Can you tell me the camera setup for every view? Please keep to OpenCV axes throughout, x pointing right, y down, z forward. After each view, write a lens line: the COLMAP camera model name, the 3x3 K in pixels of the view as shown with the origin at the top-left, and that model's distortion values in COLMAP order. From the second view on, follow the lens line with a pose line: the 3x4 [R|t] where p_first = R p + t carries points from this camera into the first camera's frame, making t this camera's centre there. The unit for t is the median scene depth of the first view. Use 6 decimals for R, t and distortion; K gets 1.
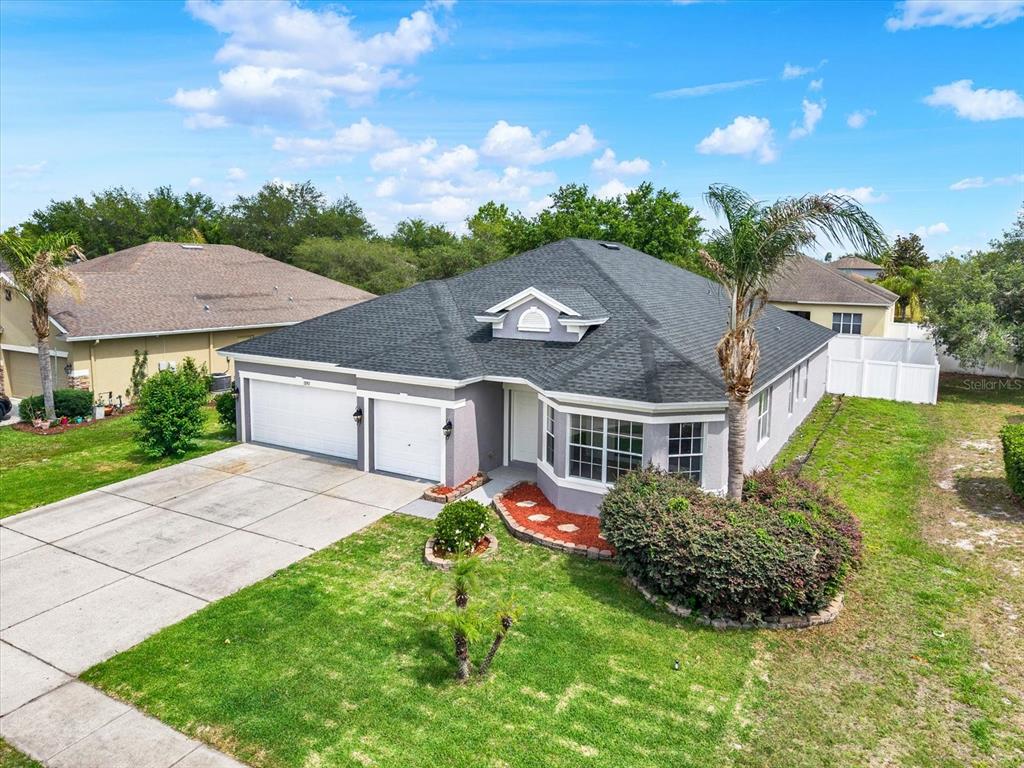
lens RADIAL K [[706.2, 0, 514.4], [0, 706.2, 383.4], [0, 0, 1]] dist [0.005693, 0.000523]
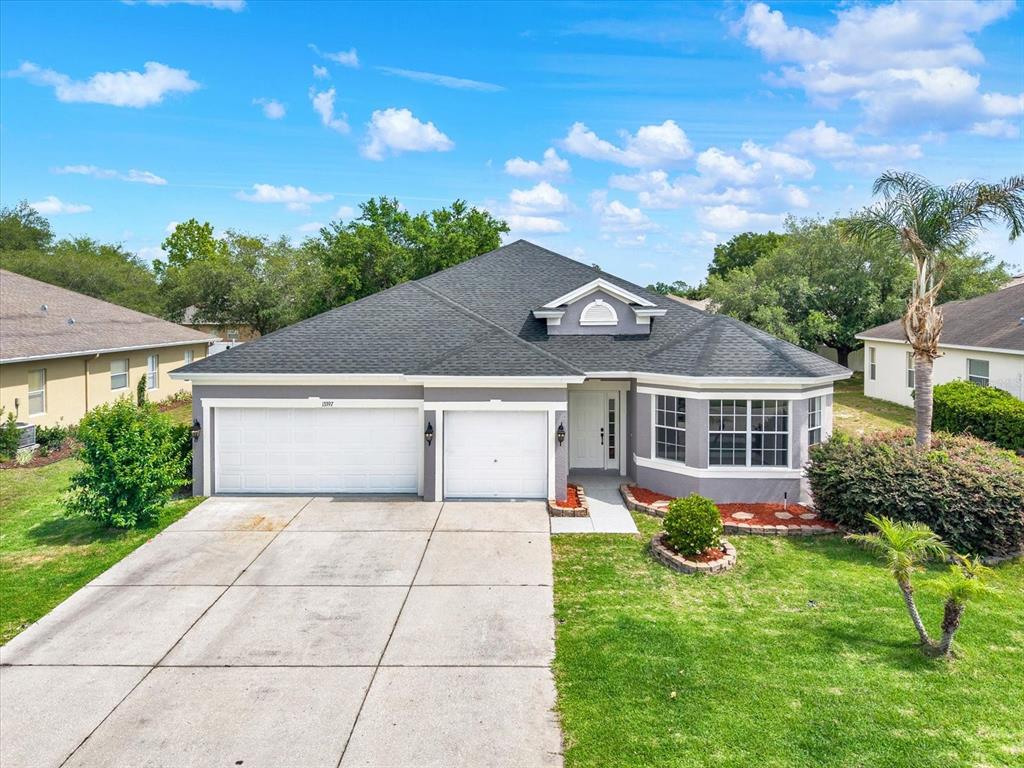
lens RADIAL K [[729.8, 0, 513.5], [0, 729.8, 369.2], [0, 0, 1]] dist [0.012901, 0.000380]
pose [[0.873236, -0.054284, 0.484265, -0.584425], [0.090771, 0.994503, -0.052202, 0.026344], [-0.478769, 0.089542, 0.873362, 0.230004]]
